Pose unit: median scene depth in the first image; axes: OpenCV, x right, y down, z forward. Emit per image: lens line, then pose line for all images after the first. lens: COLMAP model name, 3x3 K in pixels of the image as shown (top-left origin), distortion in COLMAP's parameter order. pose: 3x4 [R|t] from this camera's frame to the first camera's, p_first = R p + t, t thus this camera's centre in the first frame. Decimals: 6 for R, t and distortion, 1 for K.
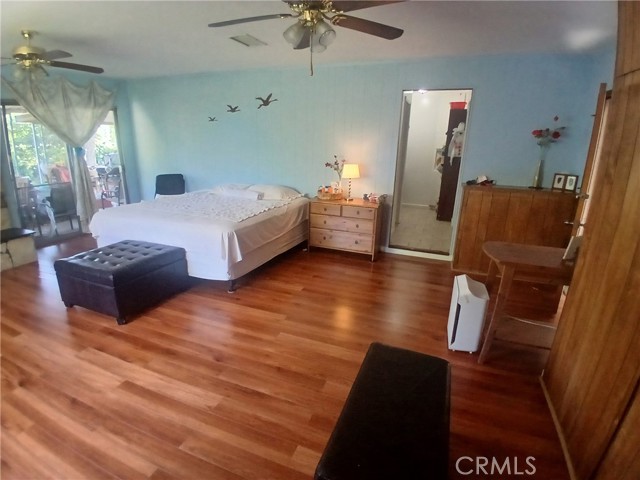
lens RADIAL K [[318.2, 0, 317.6], [0, 318.2, 239.7], [0, 0, 1]] dist [-0.002572, -0.042734]
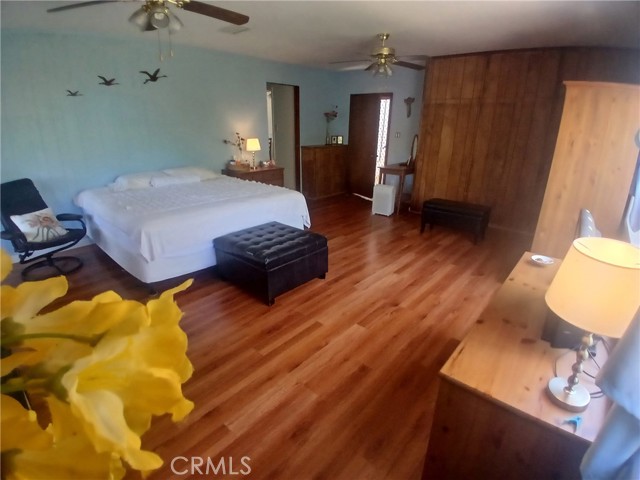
lens RADIAL K [[317.9, 0, 320.0], [0, 317.9, 240.0], [0, 0, 1]] dist [0.000273, -0.043226]
pose [[0.350959, -0.341314, 0.871970, -1.195859], [0.261743, 0.929843, 0.258618, -0.141376], [-0.899065, 0.137468, 0.415673, 0.341181]]
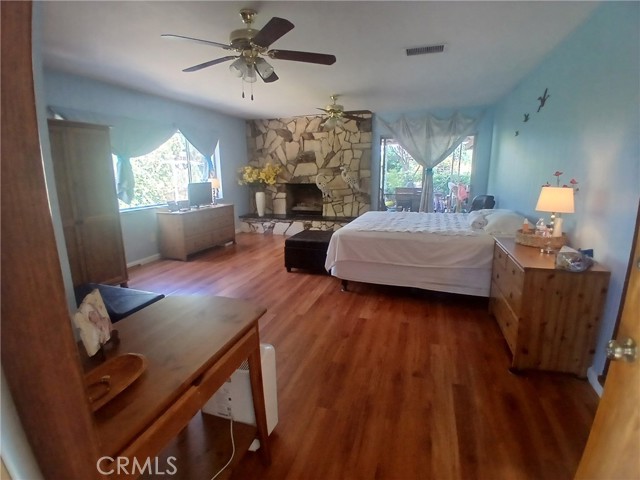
lens RADIAL K [[317.9, 0, 320.0], [0, 317.9, 240.0], [0, 0, 1]] dist [0.000273, -0.043226]
pose [[0.050611, 0.191910, -0.980107, 0.709620], [-0.277656, 0.945380, 0.170773, -0.154326], [0.959346, 0.263490, 0.101132, 0.682157]]
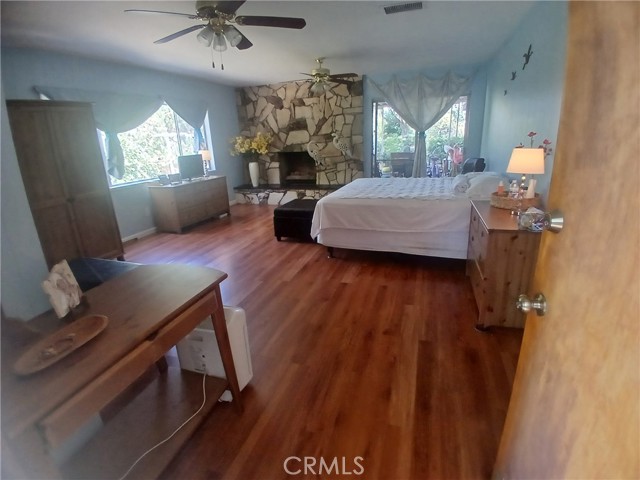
lens RADIAL K [[318.2, 0, 317.6], [0, 318.2, 239.7], [0, 0, 1]] dist [-0.002572, -0.042734]
pose [[0.037303, 0.284439, -0.957968, 0.733617], [-0.243956, 0.932222, 0.267295, -0.172719], [0.969069, 0.223731, 0.104165, 0.738403]]
